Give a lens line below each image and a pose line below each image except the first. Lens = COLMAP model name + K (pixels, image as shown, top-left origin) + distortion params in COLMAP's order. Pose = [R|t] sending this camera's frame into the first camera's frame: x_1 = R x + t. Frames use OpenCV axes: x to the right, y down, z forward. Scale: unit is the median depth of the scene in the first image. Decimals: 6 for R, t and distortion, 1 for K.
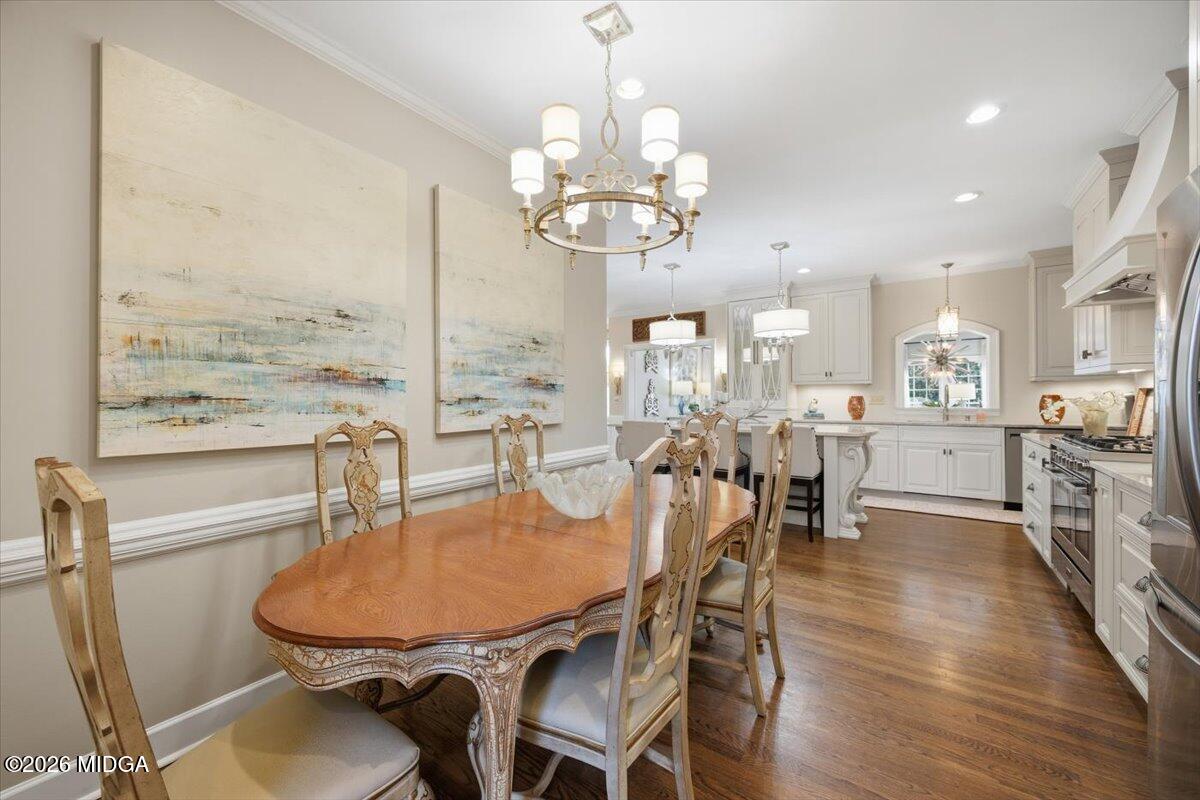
lens RADIAL K [[457.5, 0, 607.5], [0, 457.5, 397.1], [0, 0, 1]] dist [0.003799, 0.000232]
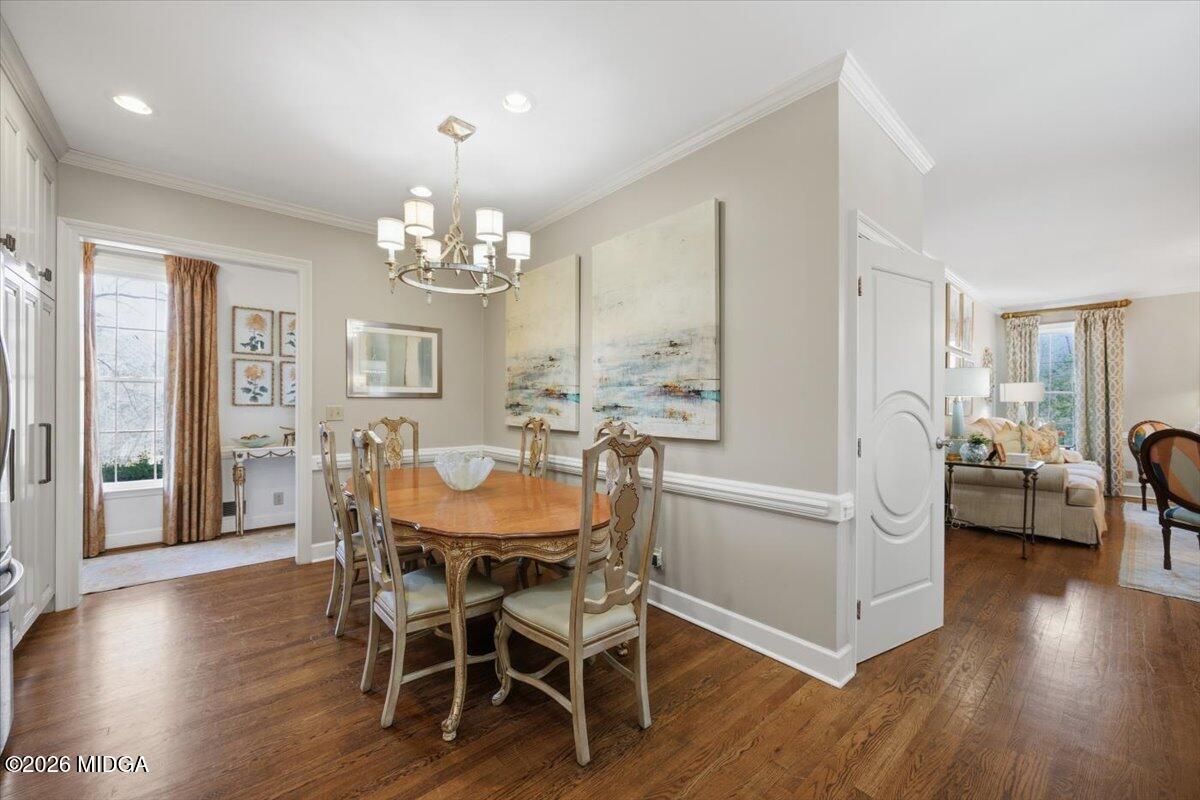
lens RADIAL K [[457.5, 0, 609.5], [0, 457.5, 404.3], [0, 0, 1]] dist [0.003799, 0.000232]
pose [[-0.238796, -0.000631, -0.971070, 0.875836], [-0.008178, 0.999966, 0.001361, -0.004553], [0.971035, 0.008267, -0.238793, 1.296443]]
